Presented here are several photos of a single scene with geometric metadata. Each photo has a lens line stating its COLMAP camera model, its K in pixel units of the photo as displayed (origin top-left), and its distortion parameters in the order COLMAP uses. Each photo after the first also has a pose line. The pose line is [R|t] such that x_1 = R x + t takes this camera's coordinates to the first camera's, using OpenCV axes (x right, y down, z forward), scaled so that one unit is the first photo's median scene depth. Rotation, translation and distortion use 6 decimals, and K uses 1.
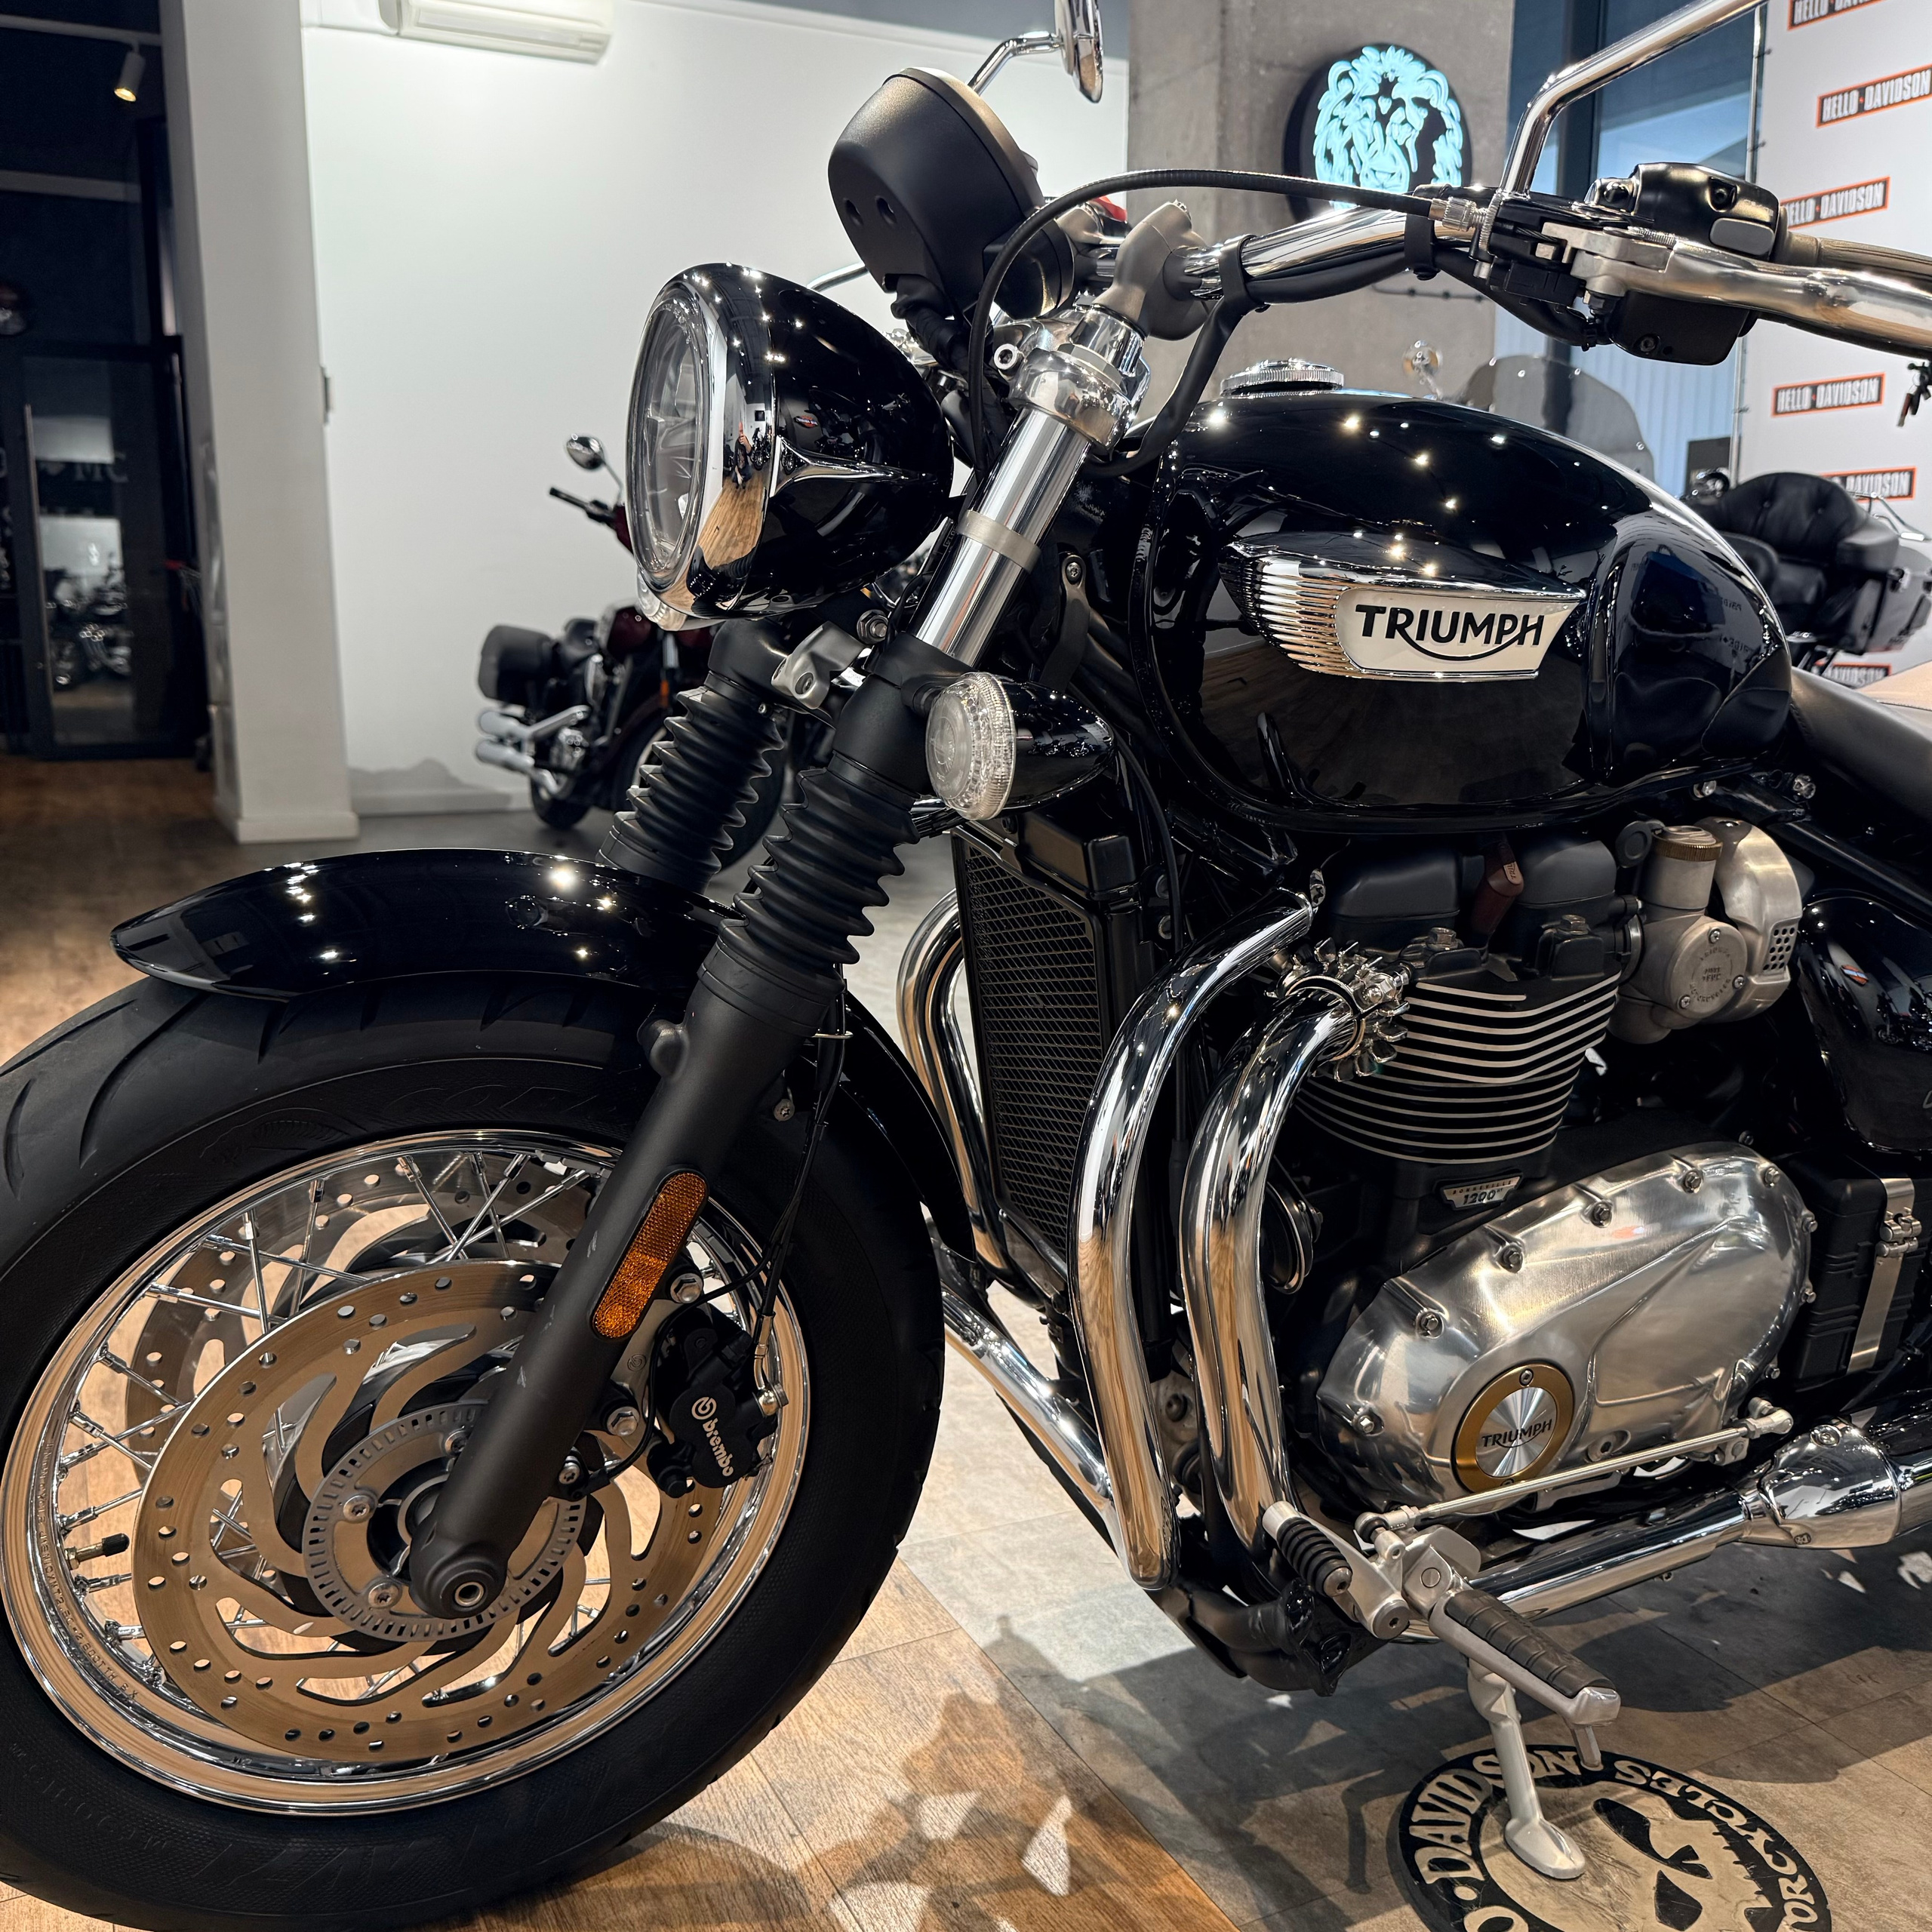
lens RADIAL K [[1823.9, 0, 966.0], [0, 1823.9, 966.0], [0, 0, 1]] dist [0.077854, -0.149696]
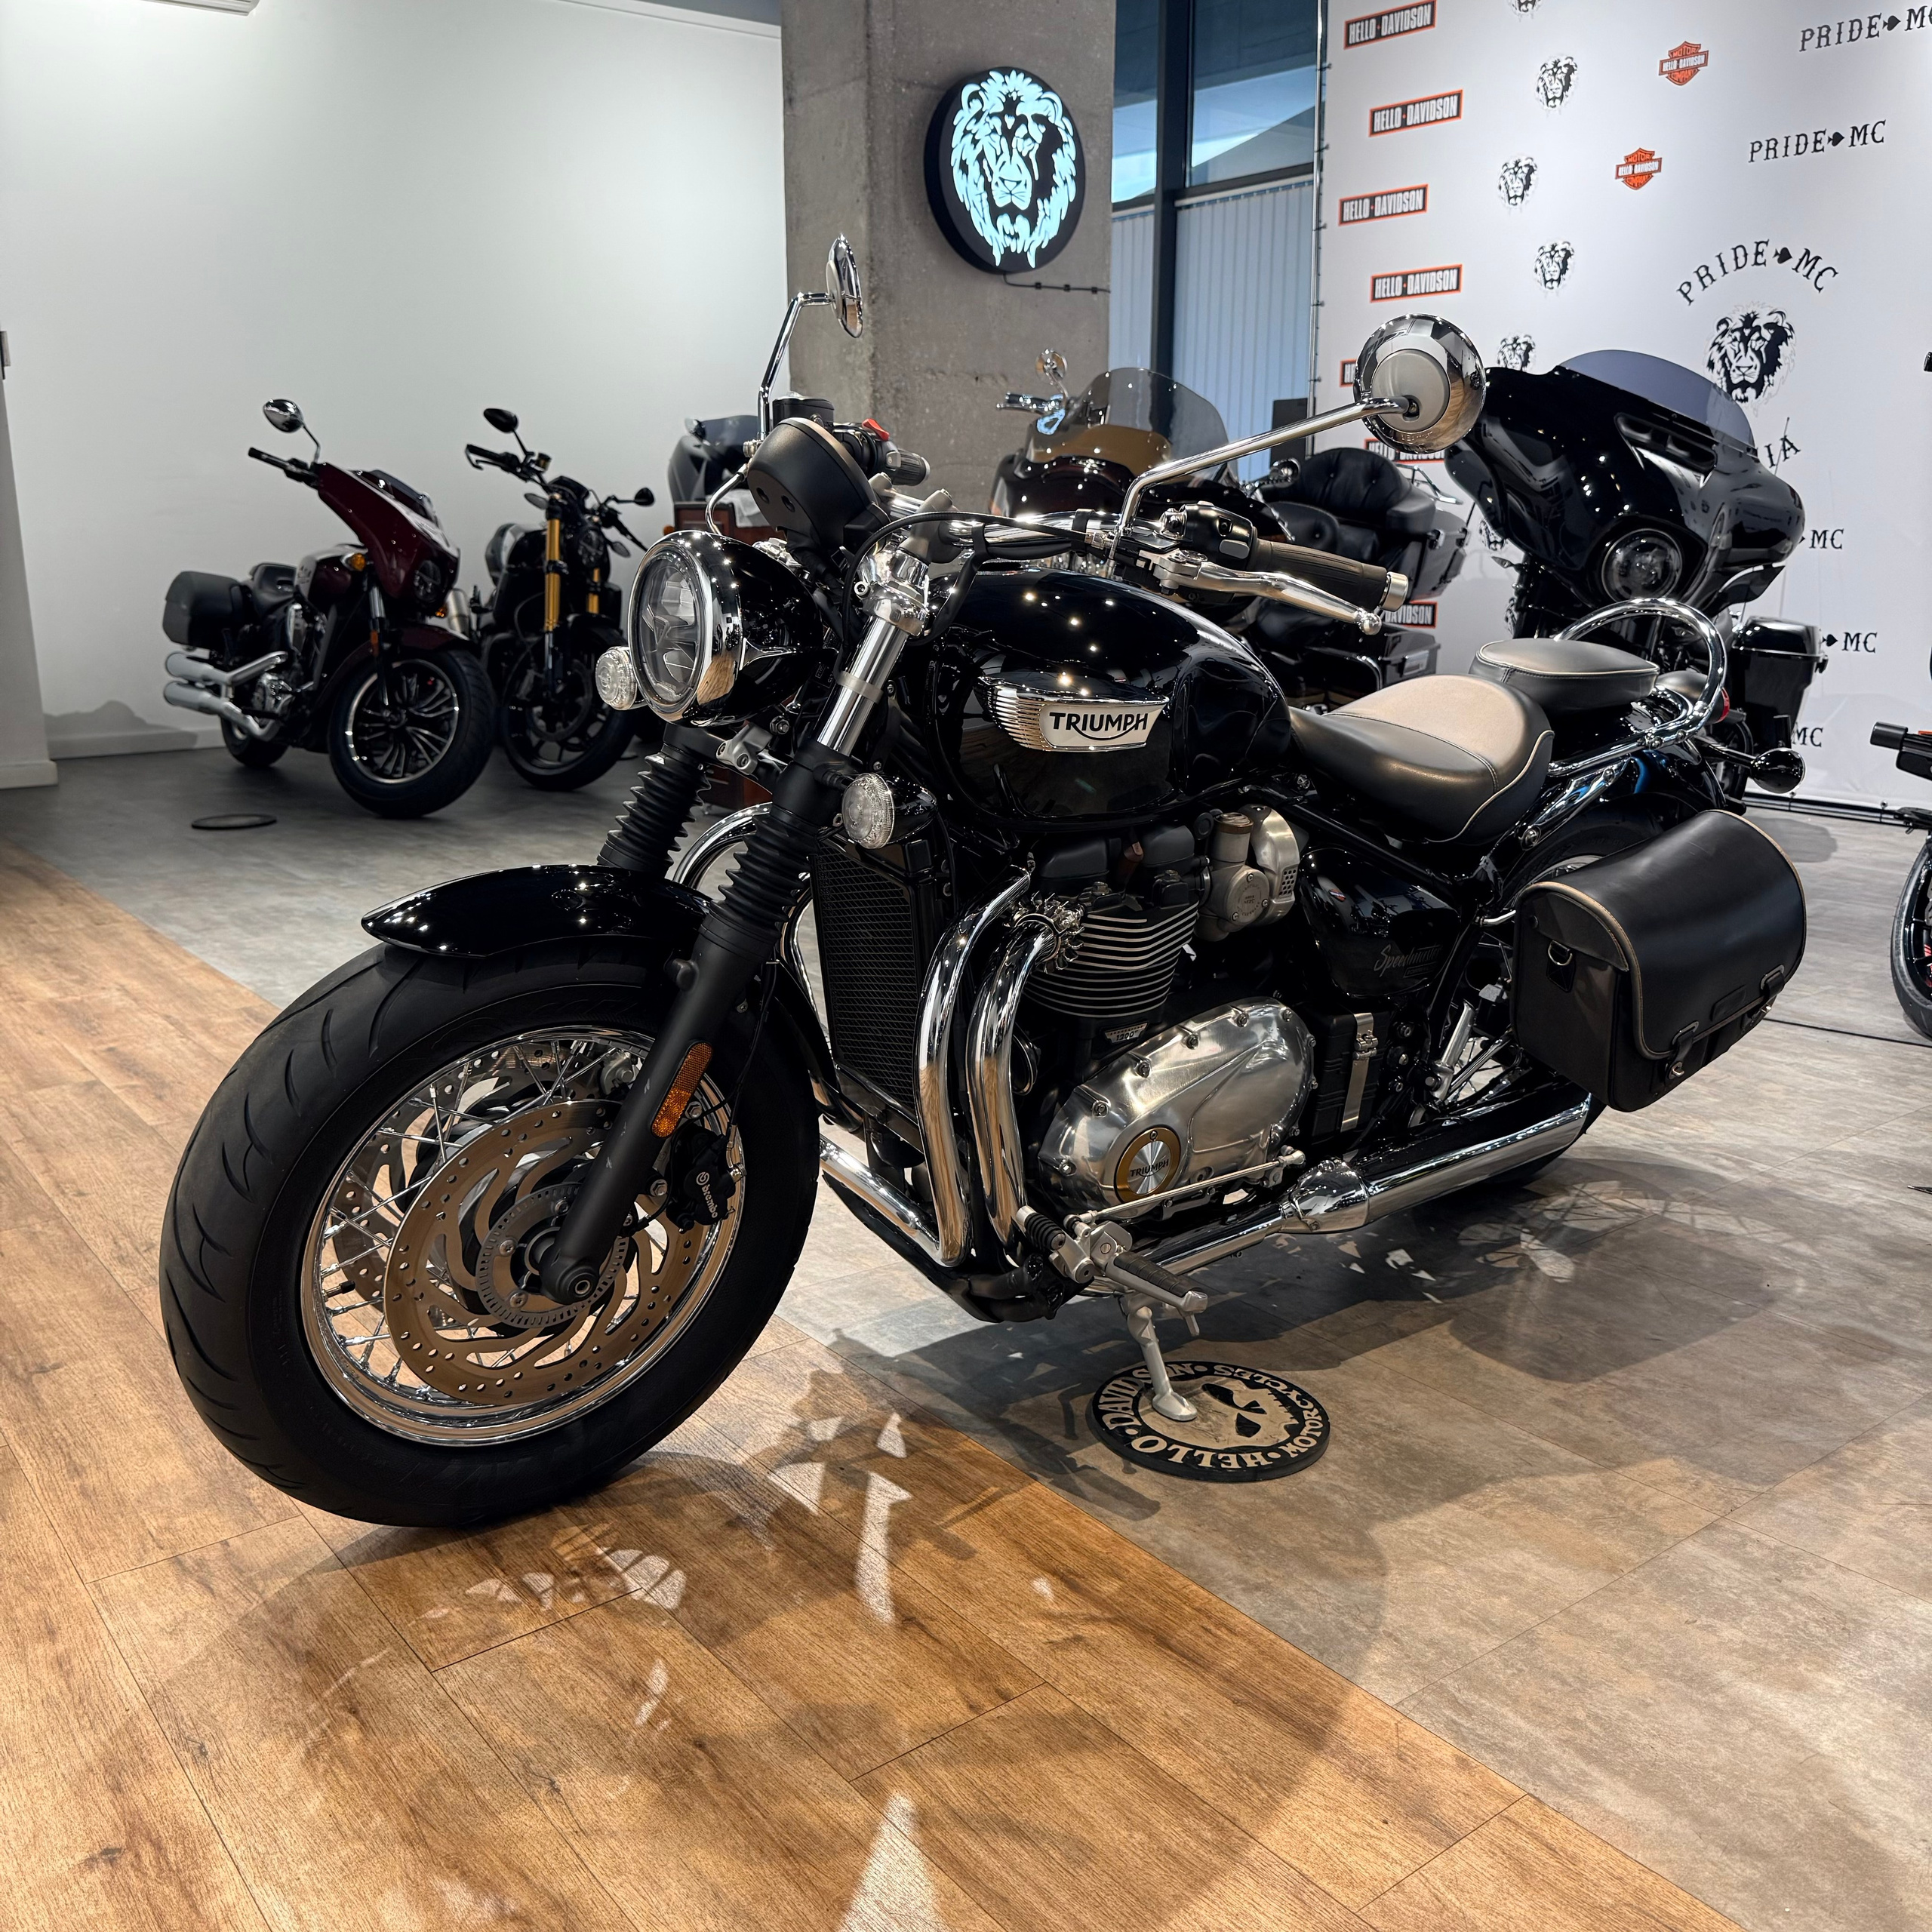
lens RADIAL K [[1806.2, 0, 975.7], [0, 1806.2, 965.0], [0, 0, 1]] dist [0.184092, -0.354174]
pose [[0.979743, -0.050227, 0.193860, -0.176641], [0.039772, 0.997556, 0.057455, -0.041736], [-0.196272, -0.048581, 0.979345, -0.610305]]
